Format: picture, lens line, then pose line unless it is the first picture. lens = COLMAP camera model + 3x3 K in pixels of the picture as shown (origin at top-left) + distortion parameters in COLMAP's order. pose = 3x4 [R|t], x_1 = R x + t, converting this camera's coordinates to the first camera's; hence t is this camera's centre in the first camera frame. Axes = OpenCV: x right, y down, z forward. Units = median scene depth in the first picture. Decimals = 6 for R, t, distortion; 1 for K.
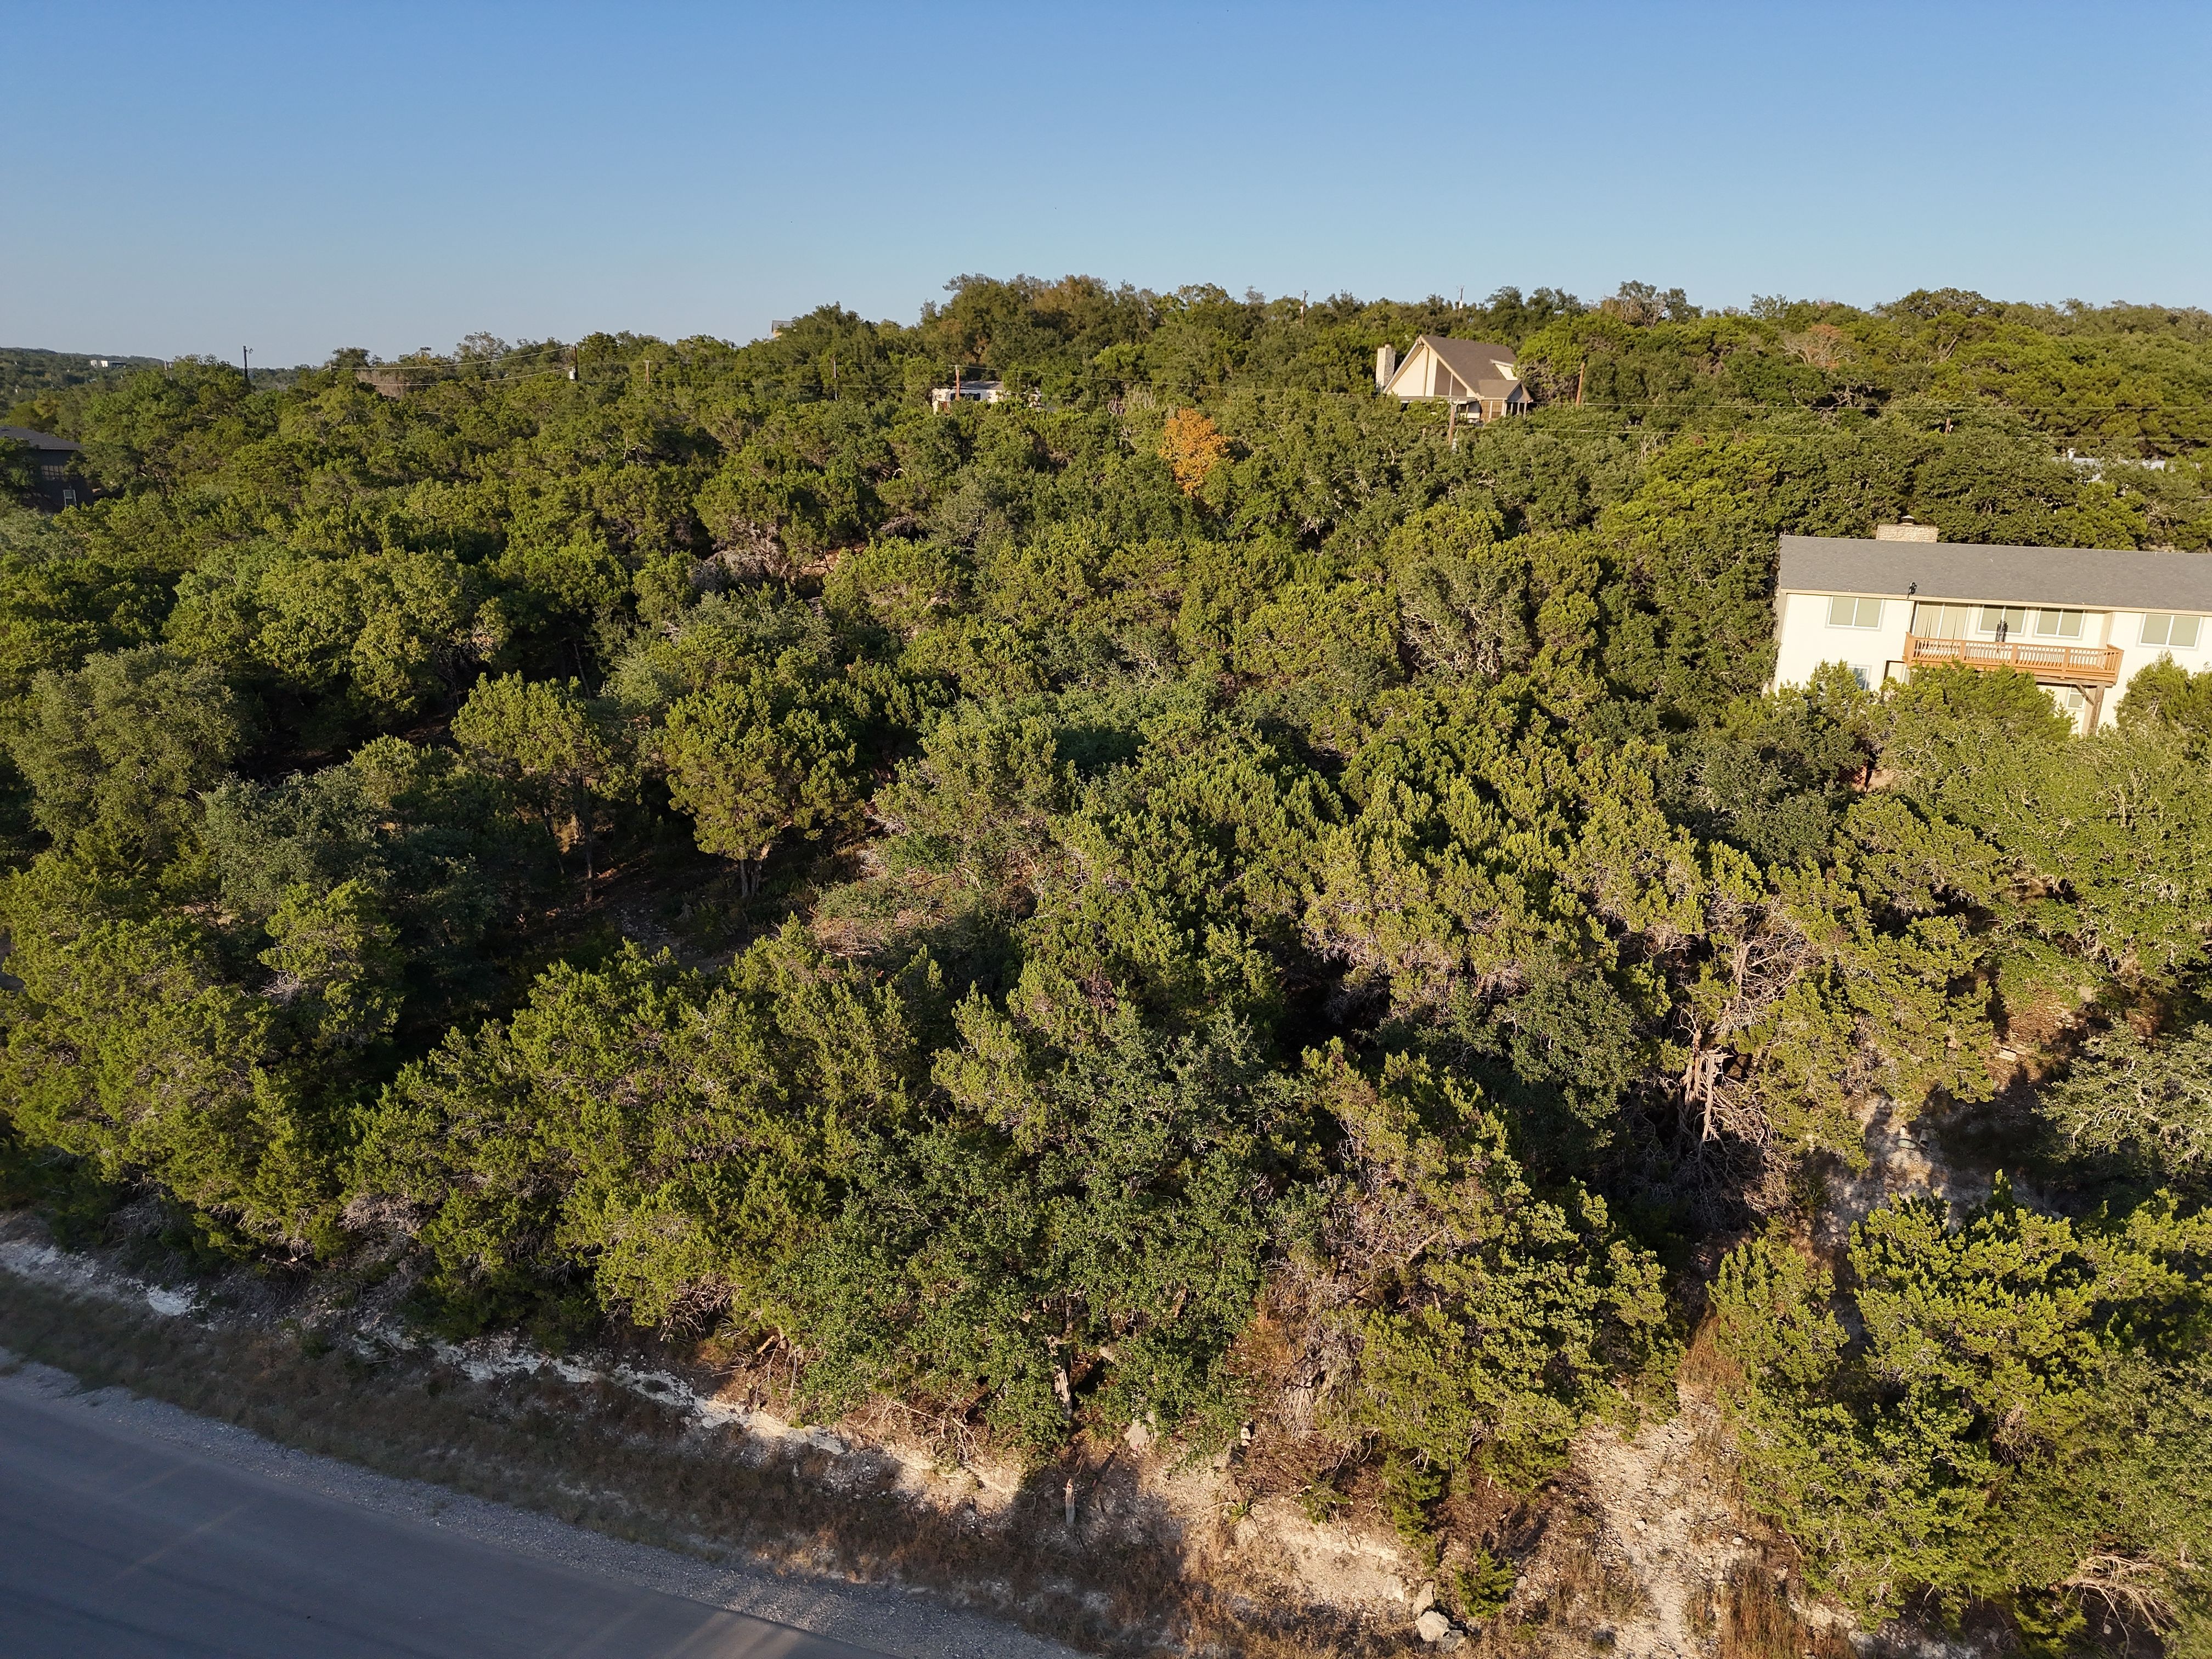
lens RADIAL K [[1550.3, 0, 1107.9], [0, 1550.3, 828.7], [0, 0, 1]] dist [0.057667, -0.044832]
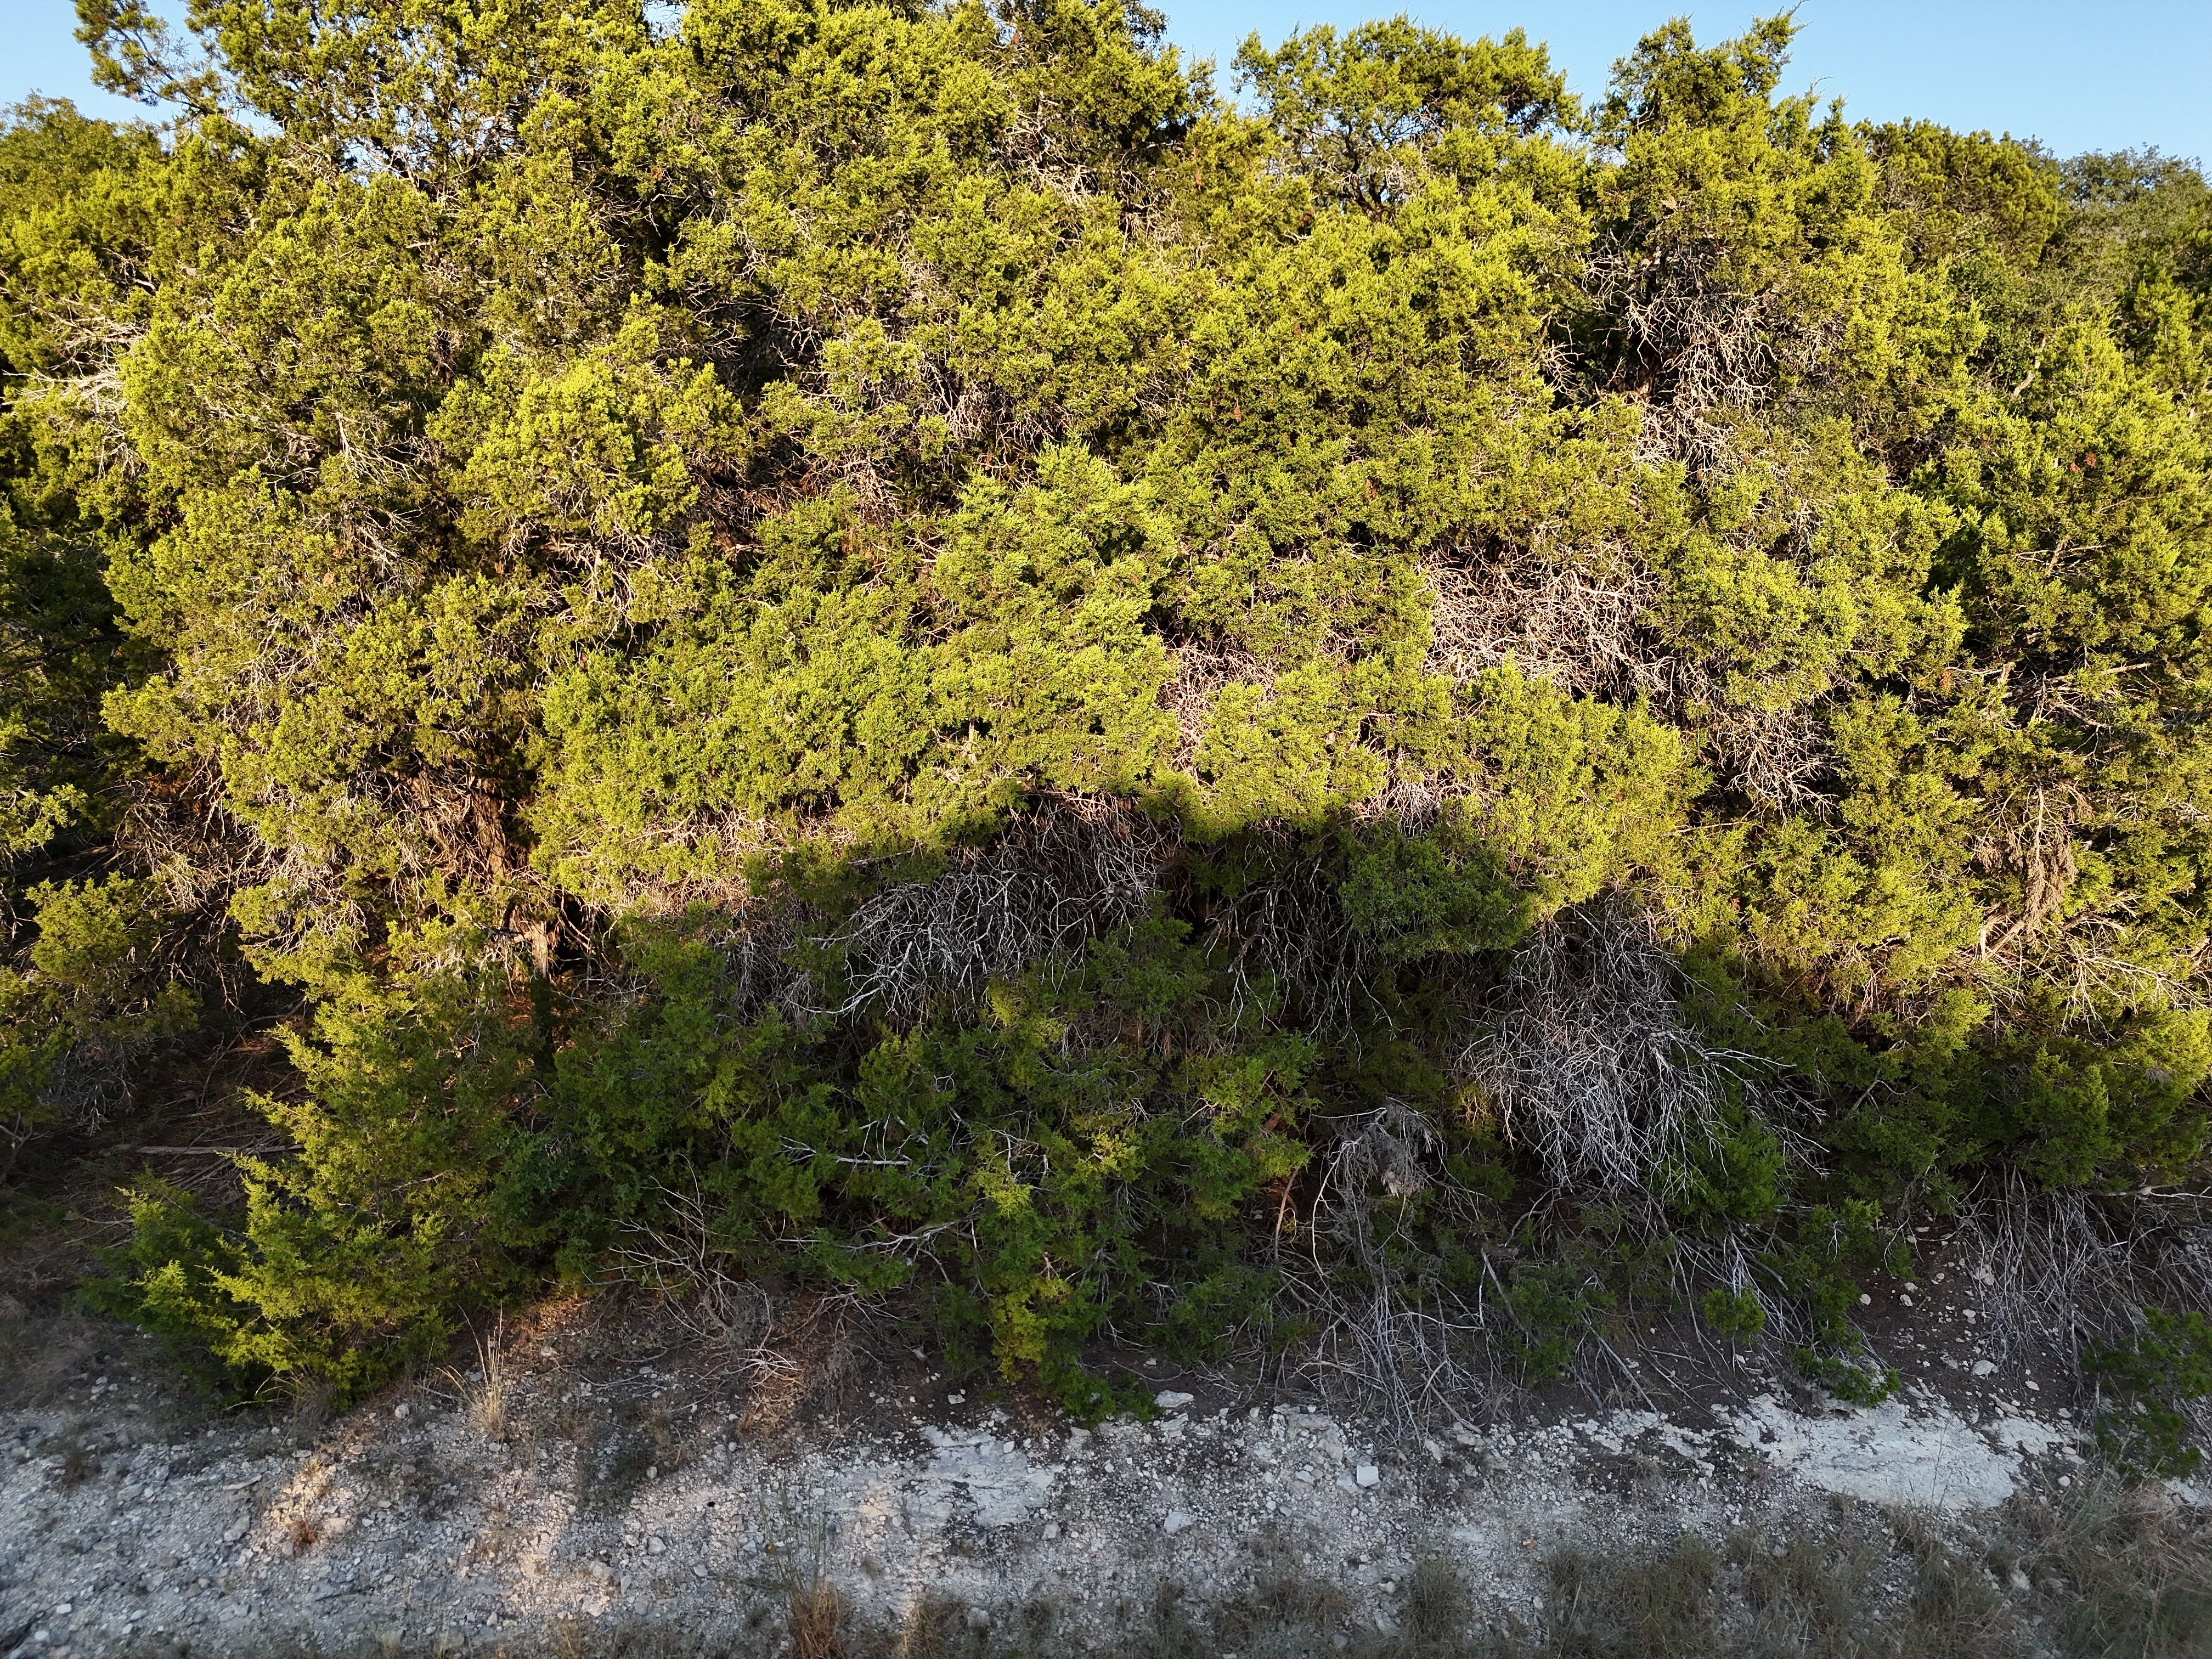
lens RADIAL K [[1550.3, 0, 1100.1], [0, 1550.3, 819.1], [0, 0, 1]] dist [0.057667, -0.044832]
pose [[0.866312, -0.083372, 0.492496, -0.741453], [0.138740, 0.987338, -0.076906, 0.210306], [-0.479848, 0.134954, 0.866910, 0.821619]]
